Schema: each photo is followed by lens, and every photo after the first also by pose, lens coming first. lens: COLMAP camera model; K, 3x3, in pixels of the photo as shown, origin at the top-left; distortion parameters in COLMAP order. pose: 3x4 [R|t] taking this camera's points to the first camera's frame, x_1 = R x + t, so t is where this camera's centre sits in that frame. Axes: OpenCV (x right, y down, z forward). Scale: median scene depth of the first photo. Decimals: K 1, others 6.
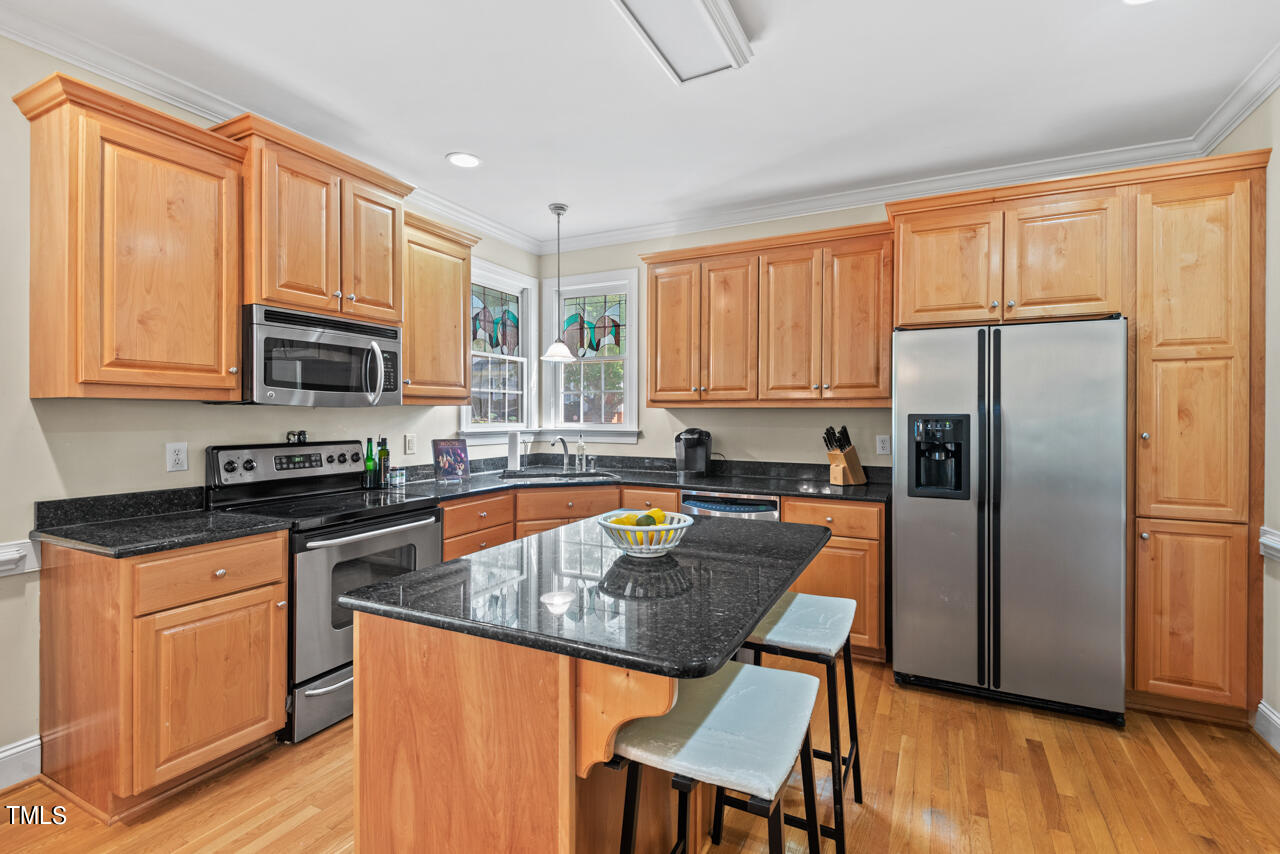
lens RADIAL K [[582.8, 0, 641.0], [0, 582.8, 418.1], [0, 0, 1]] dist [0.023943, -0.017089]
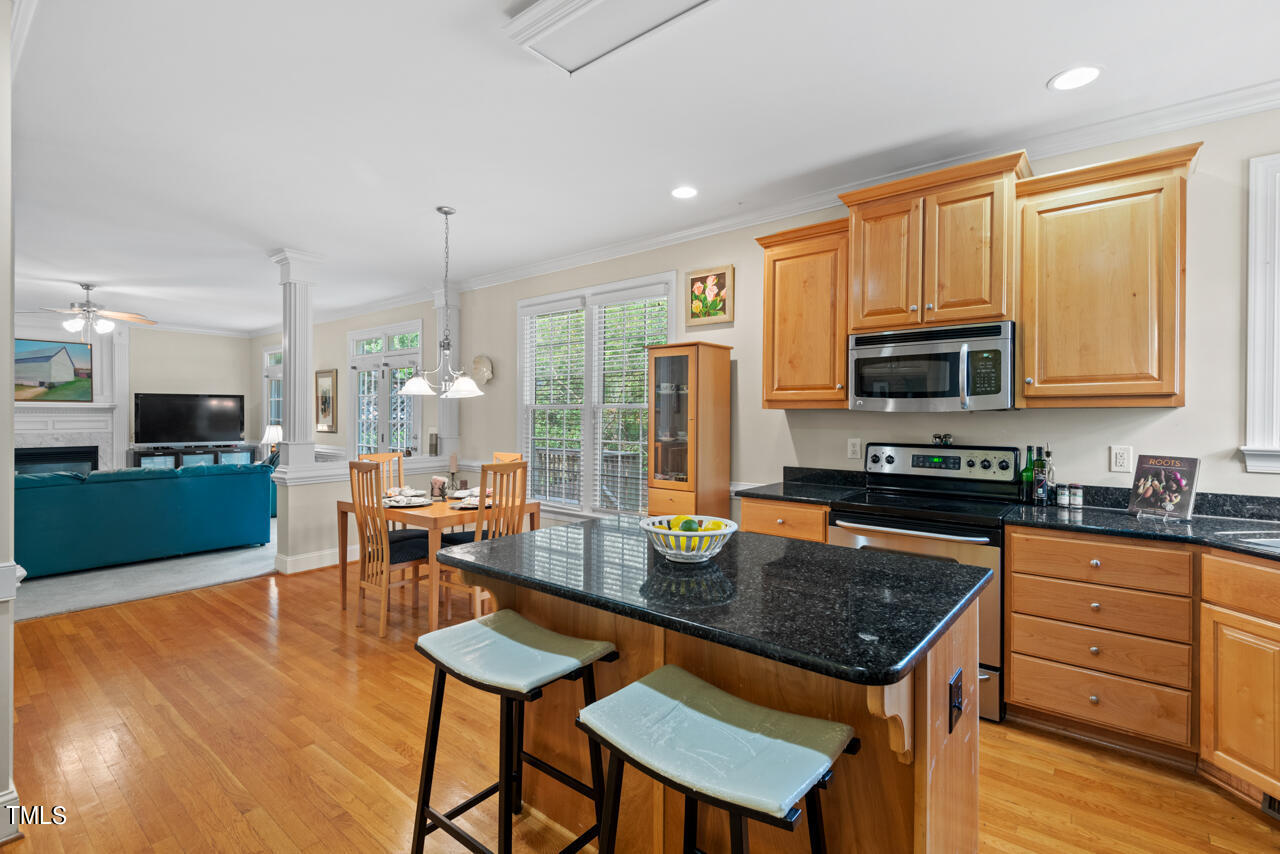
lens RADIAL K [[582.8, 0, 641.0], [0, 582.8, 418.1], [0, 0, 1]] dist [0.023943, -0.017089]
pose [[-0.220137, -0.000045, -0.975469, 0.578053], [-0.010960, 0.999937, 0.002427, -0.004274], [0.975407, 0.011225, -0.220123, 0.665362]]
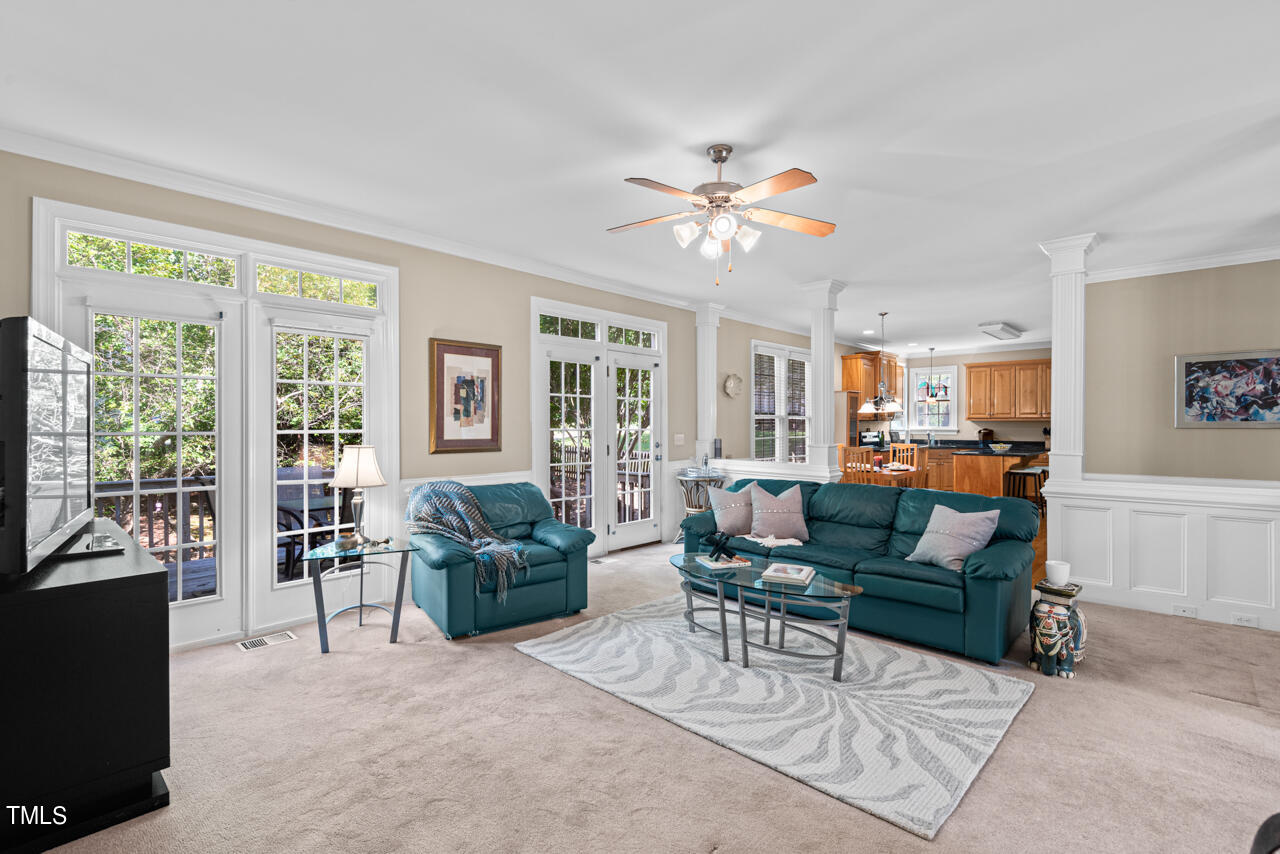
lens RADIAL K [[582.8, 0, 641.0], [0, 582.8, 418.1], [0, 0, 1]] dist [0.023943, -0.017089]
pose [[0.956341, -0.004896, -0.292214, -0.826326], [-0.000174, 0.999850, -0.017322, 0.022493], [0.292255, 0.016617, 0.956196, -2.628326]]
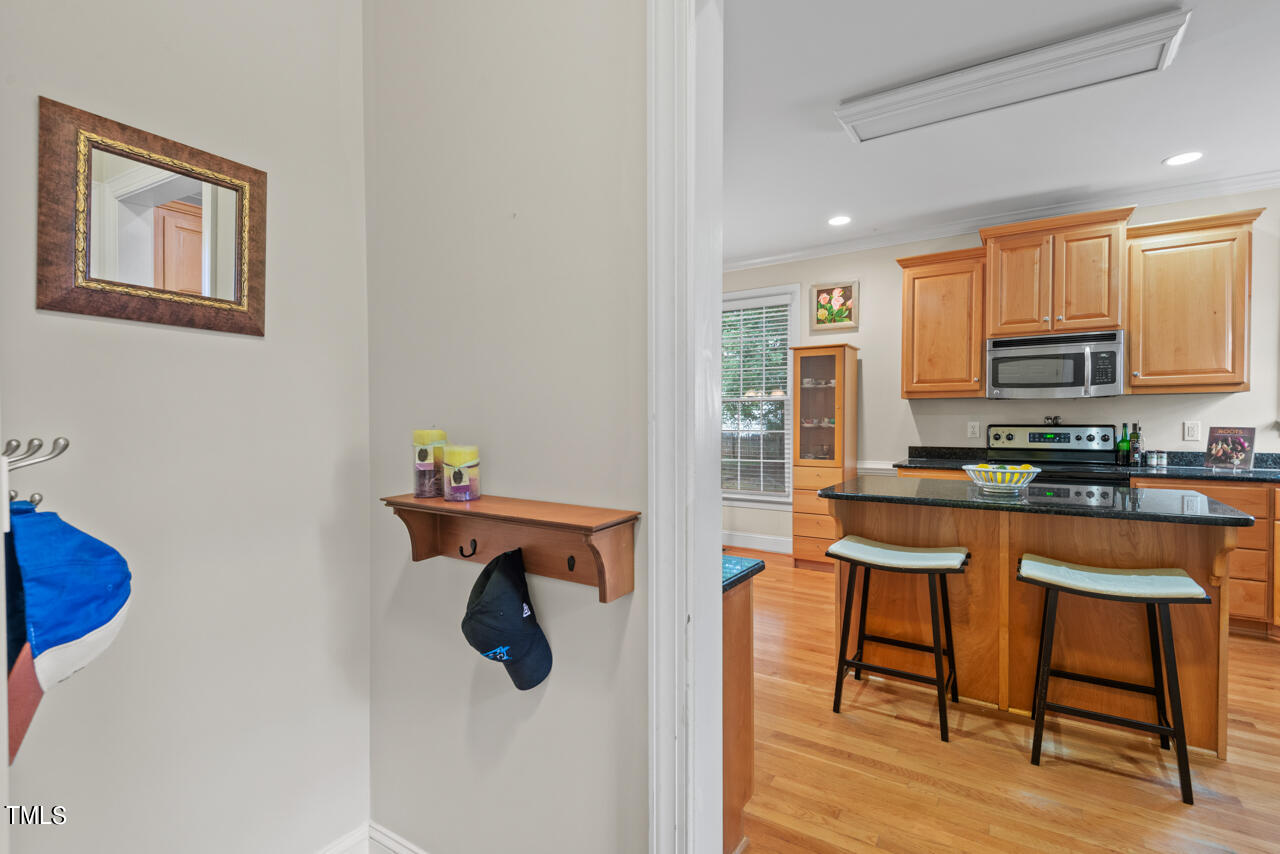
lens RADIAL K [[590.0, 0, 640.0], [0, 590.0, 430.9], [0, 0, 1]] dist [0.001860, -0.005833]
pose [[-0.115546, 0.013139, -0.993215, 0.910271], [-0.005164, 0.999891, 0.013828, 0.040790], [0.993289, 0.006727, -0.115465, 0.166389]]
